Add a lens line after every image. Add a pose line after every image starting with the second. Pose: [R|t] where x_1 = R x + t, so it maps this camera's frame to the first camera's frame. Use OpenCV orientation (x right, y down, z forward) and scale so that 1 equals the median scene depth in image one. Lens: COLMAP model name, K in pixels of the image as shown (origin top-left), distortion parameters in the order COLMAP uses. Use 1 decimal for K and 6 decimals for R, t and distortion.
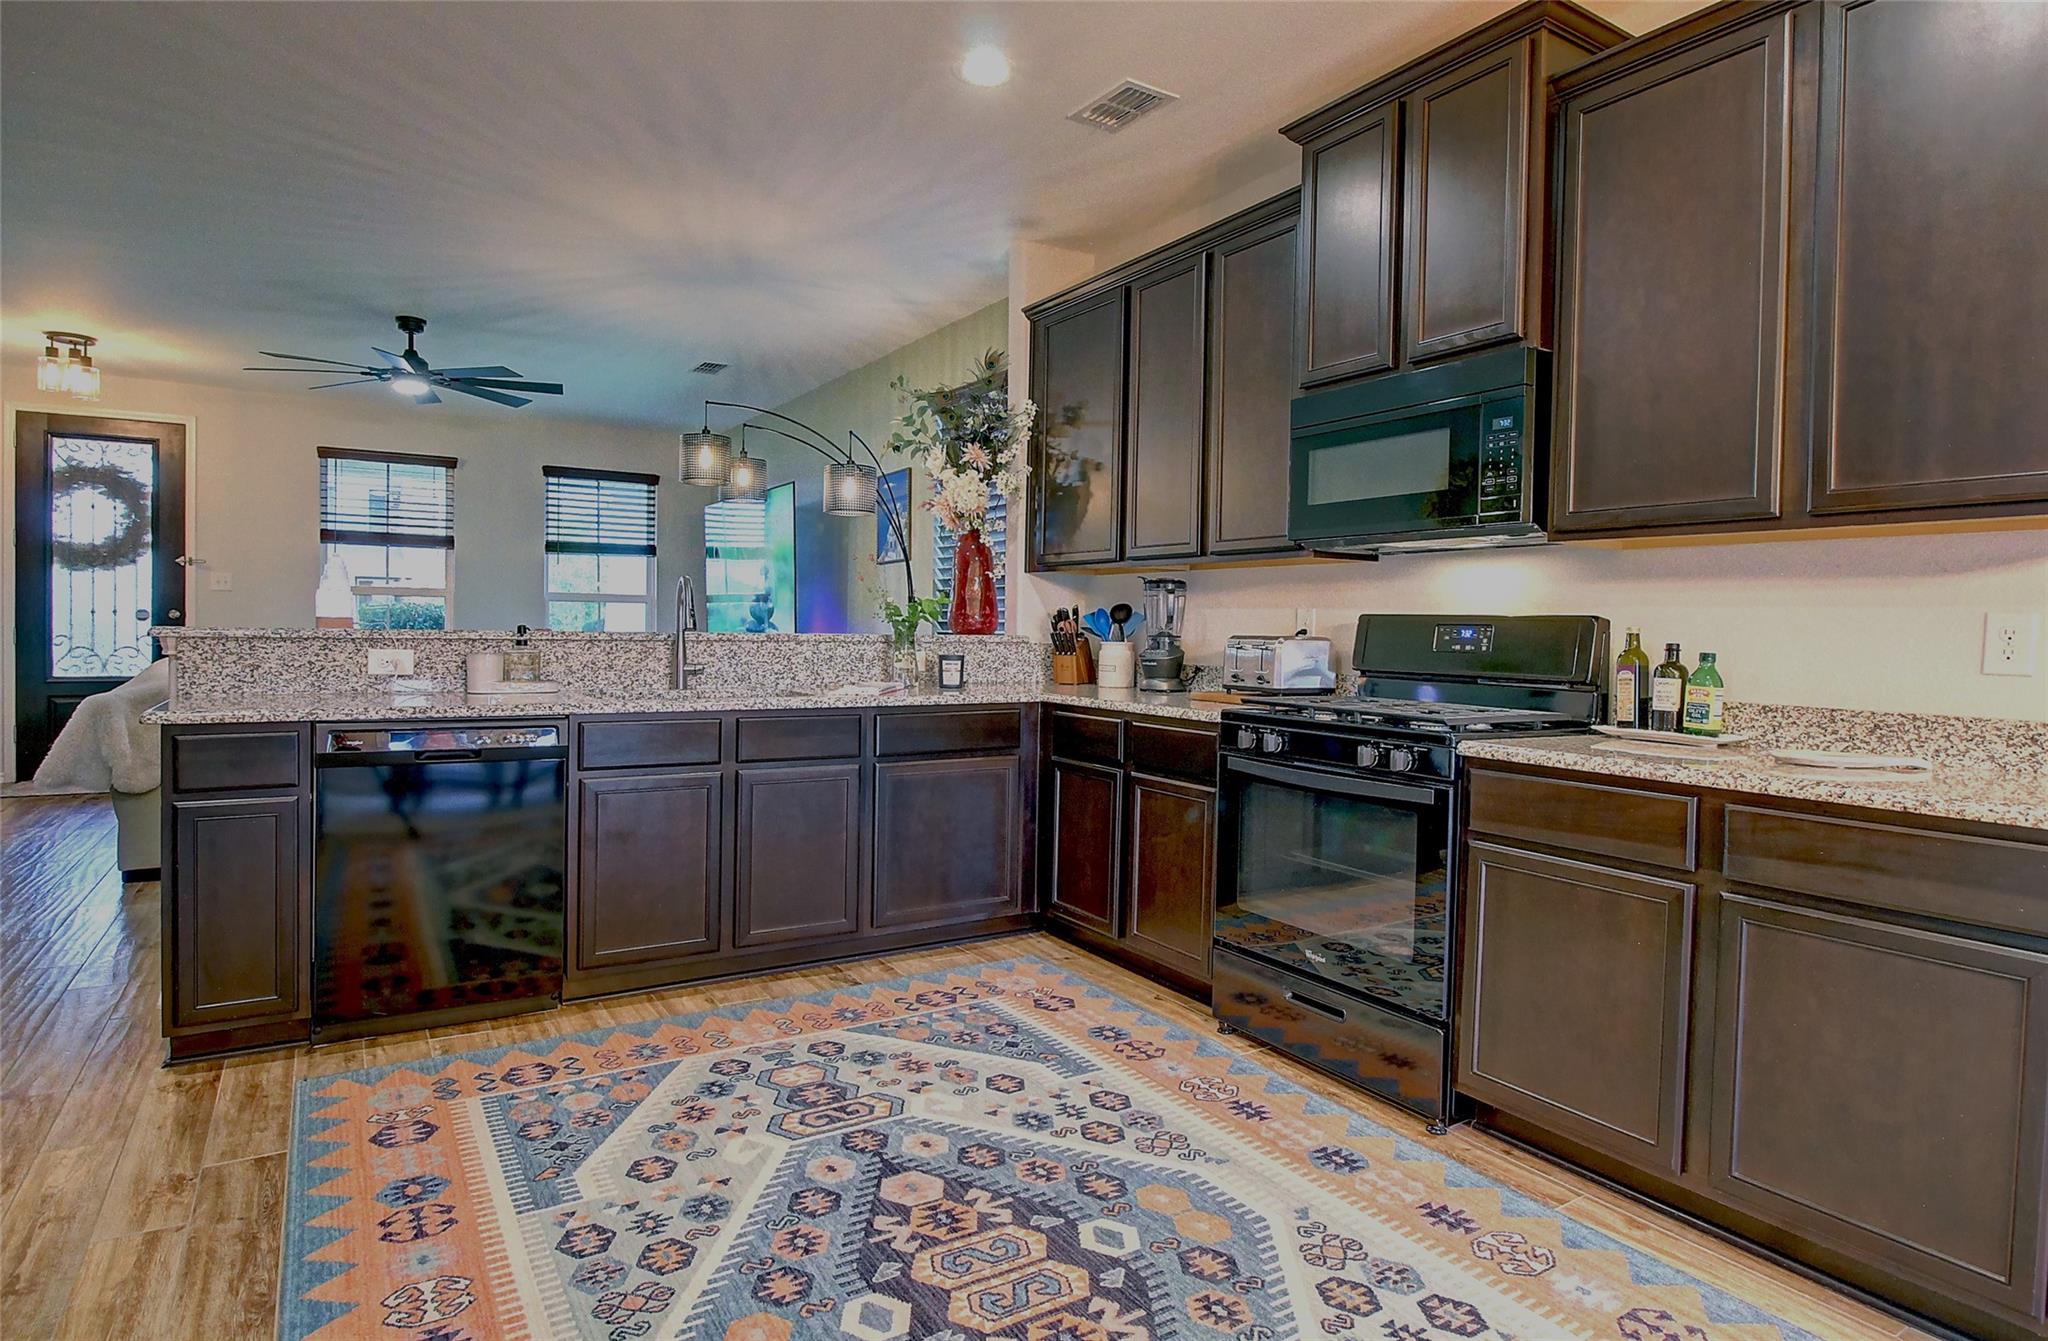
lens RADIAL K [[1103.8, 0, 1030.3], [0, 1103.8, 656.5], [0, 0, 1]] dist [-0.005717, -0.004115]
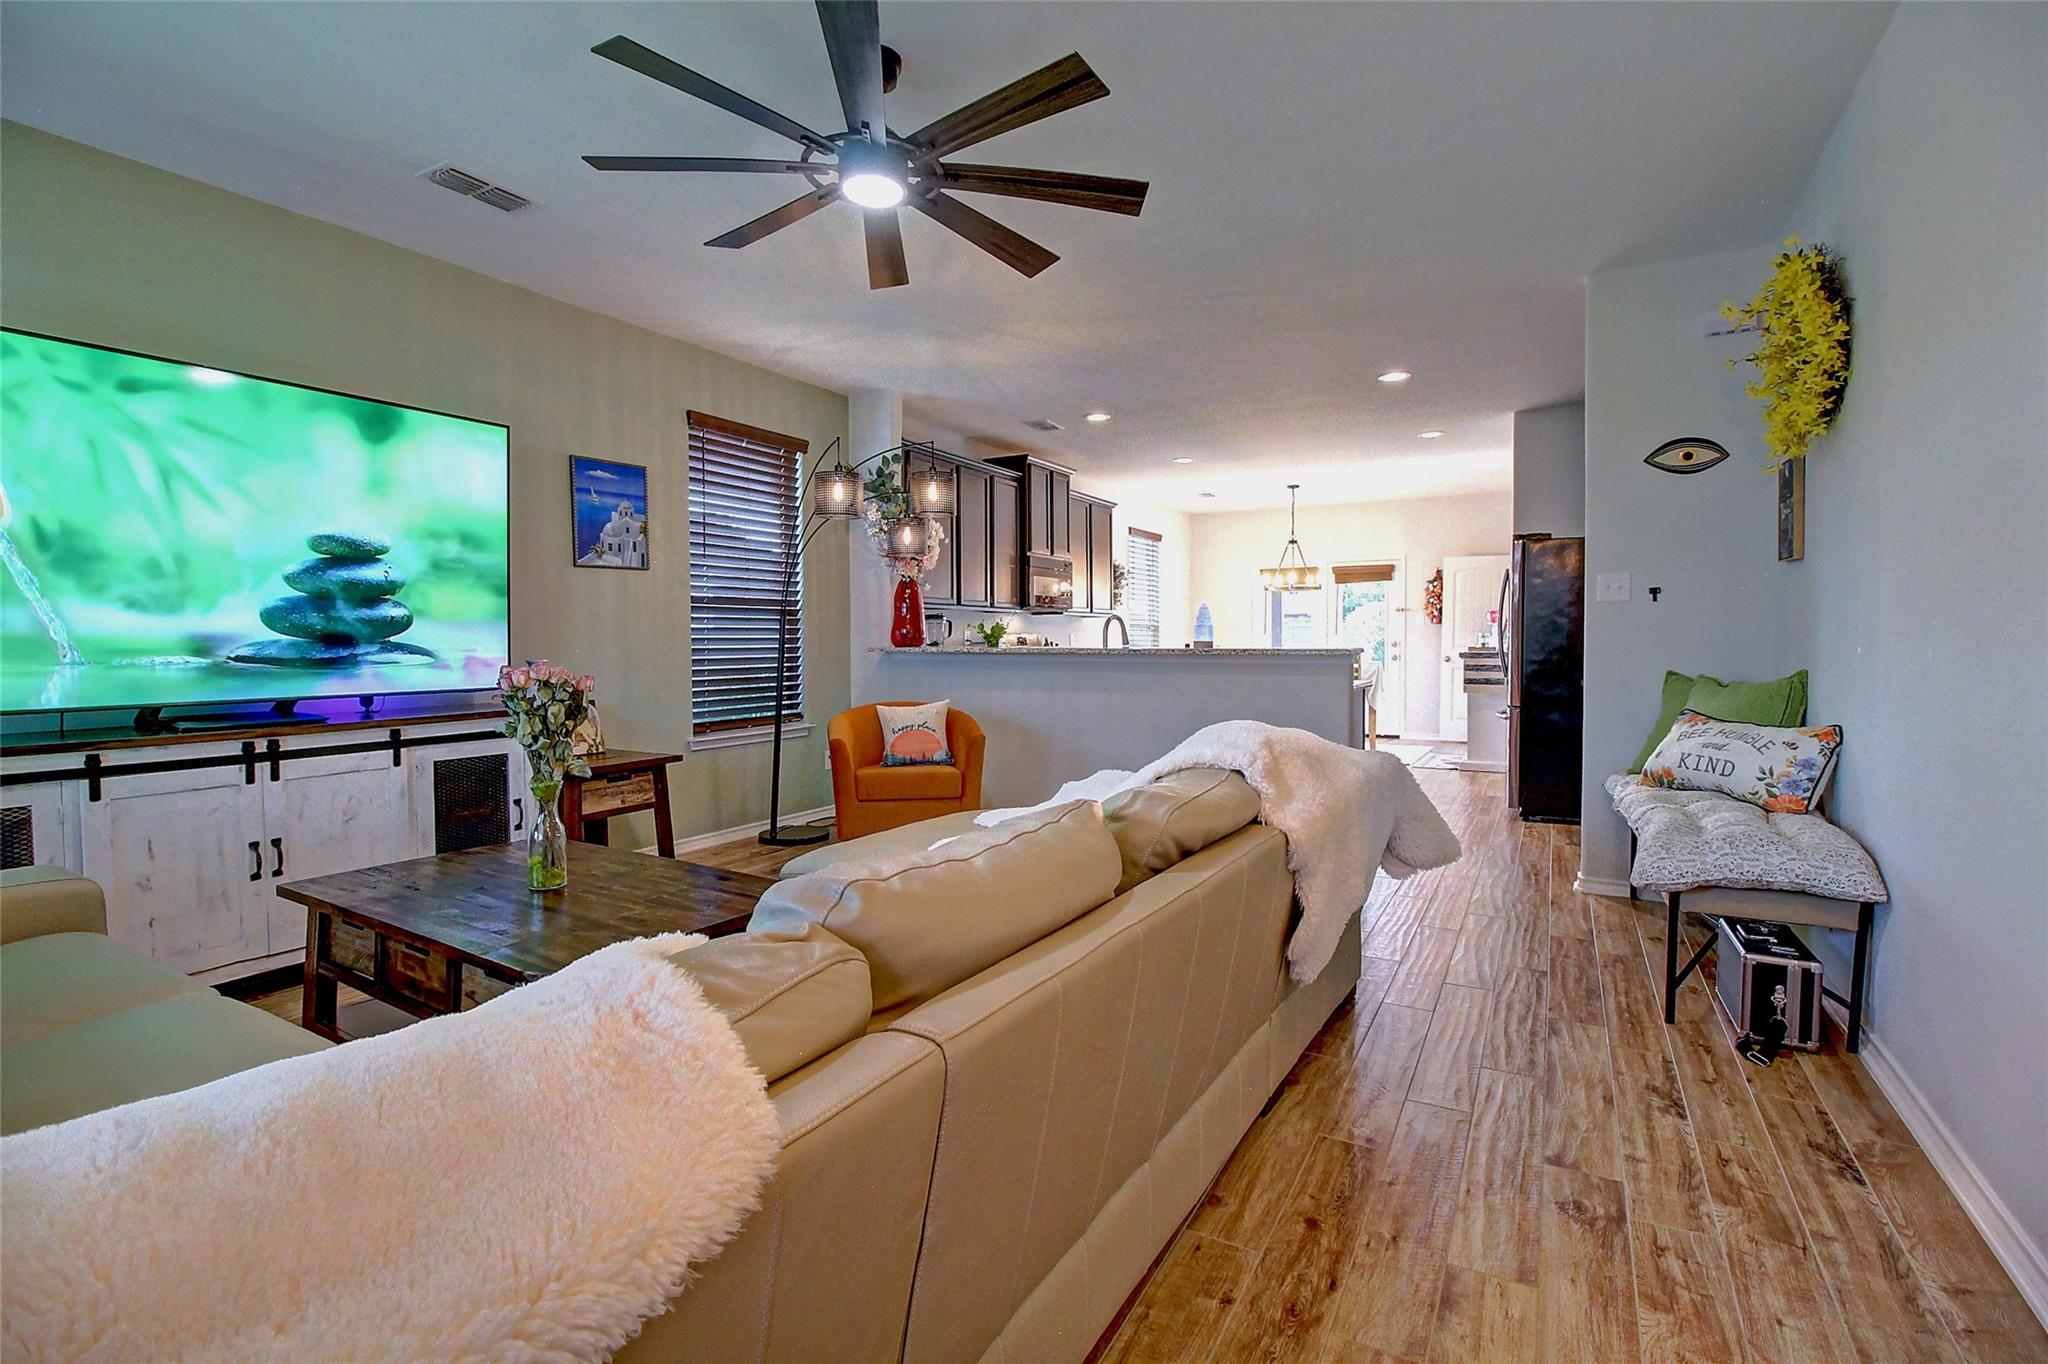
lens RADIAL K [[943.7, 0, 1030.0], [0, 943.7, 662.5], [0, 0, 1]] dist [-0.008931, -0.008524]
pose [[-0.480386, -0.032396, 0.876458, -1.634679], [0.021719, 0.998572, 0.048814, -0.074290], [-0.876788, 0.042486, -0.478997, 1.912956]]
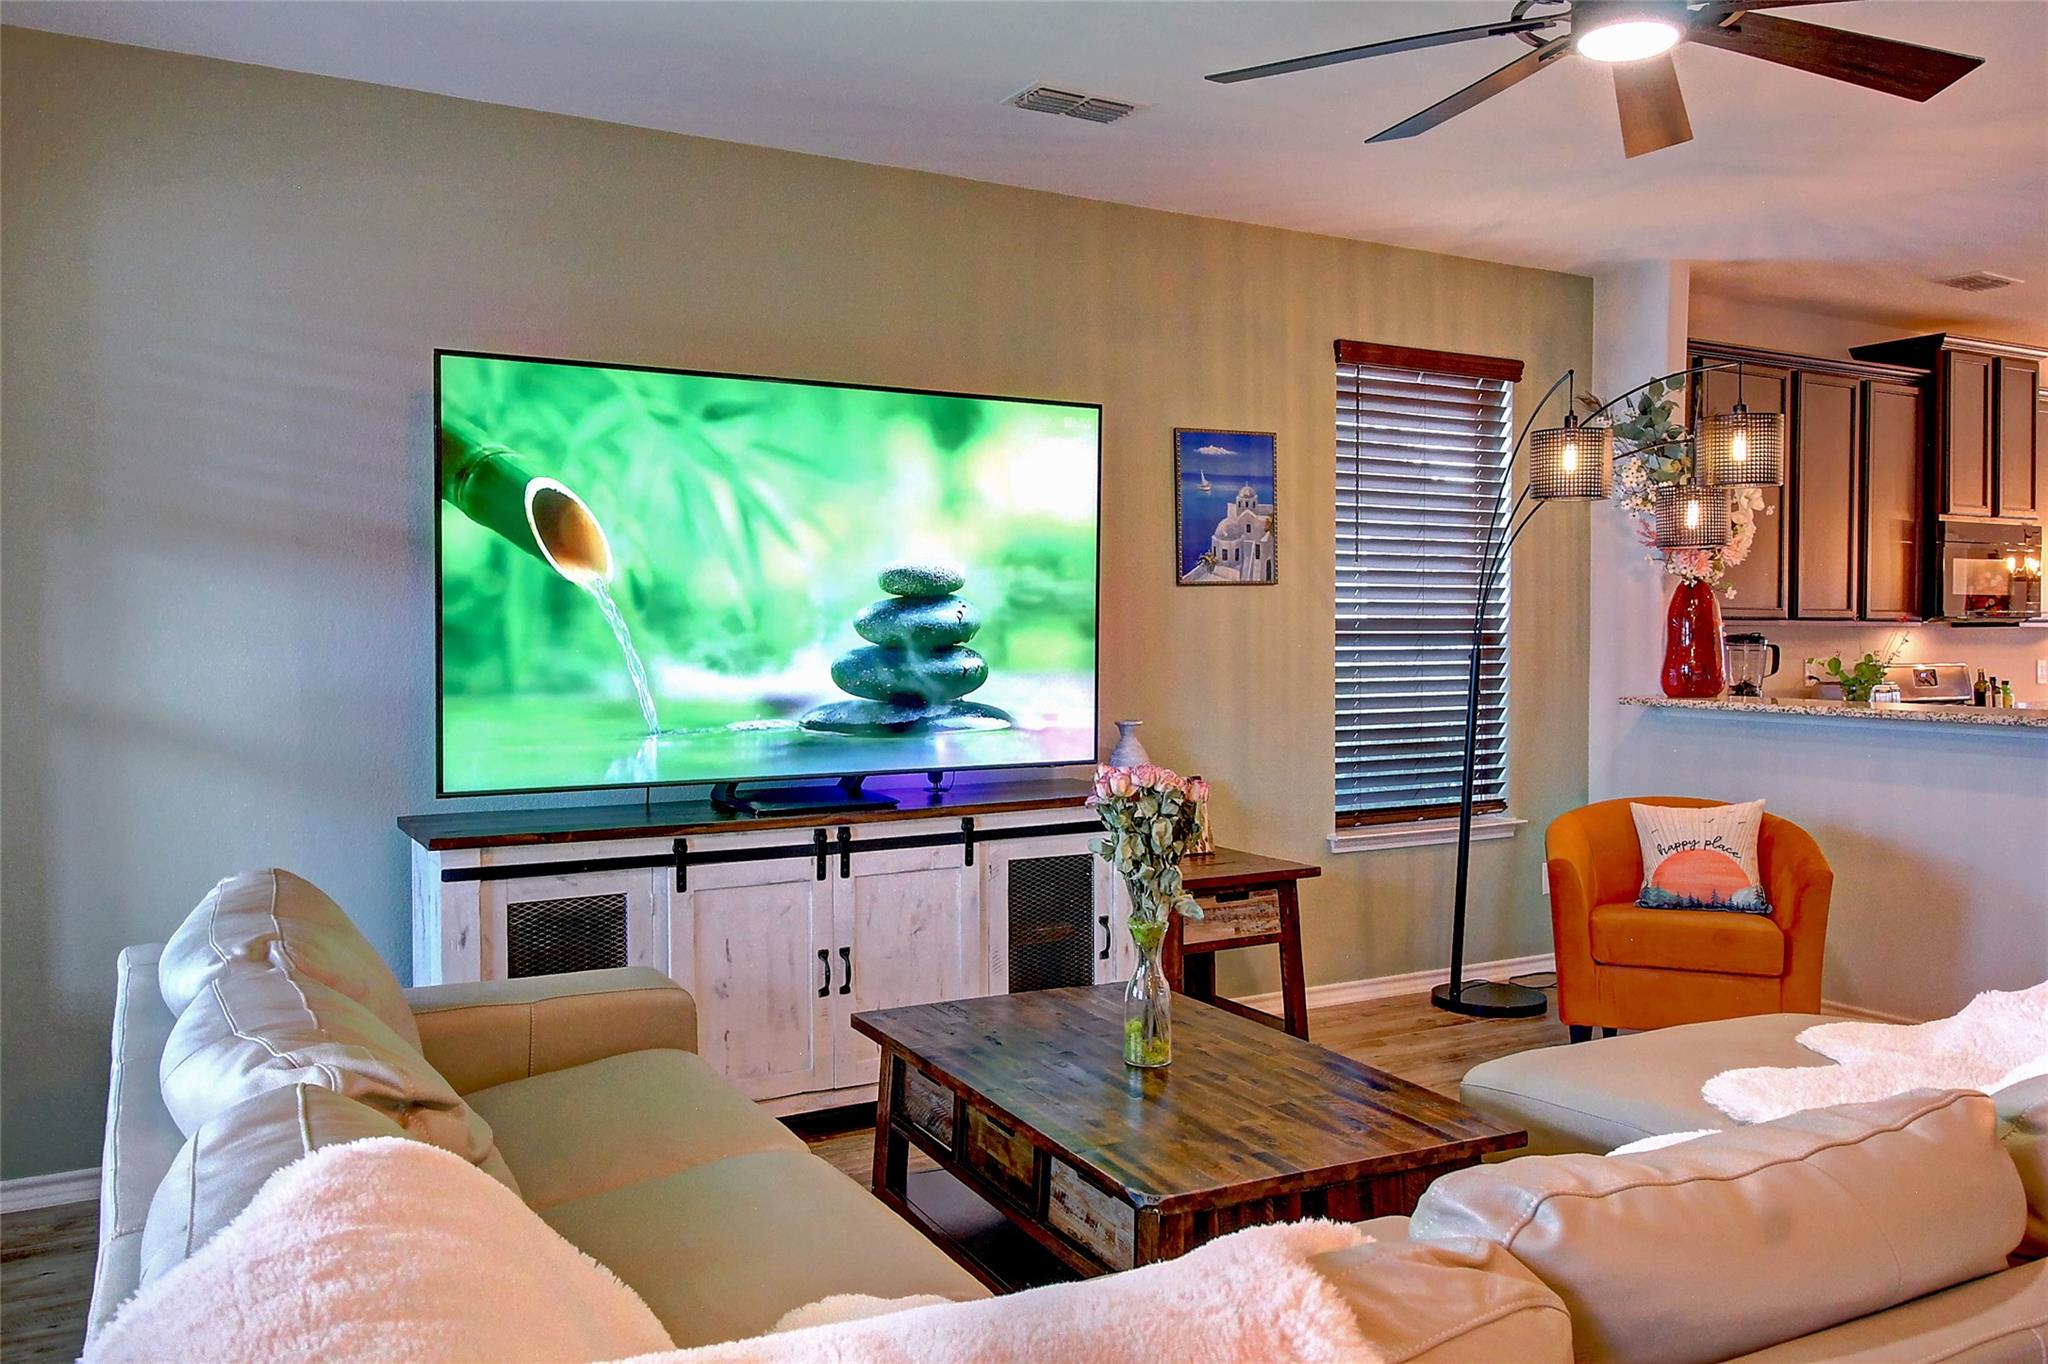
lens RADIAL K [[1567.0, 0, 1017.6], [0, 1567.0, 665.8], [0, 0, 1]] dist [0.023319, -0.016396]
pose [[0.041261, -0.036355, 0.998487, -1.721052], [0.027250, 0.999007, 0.035248, -0.134153], [-0.998777, 0.025754, 0.042210, 1.929118]]
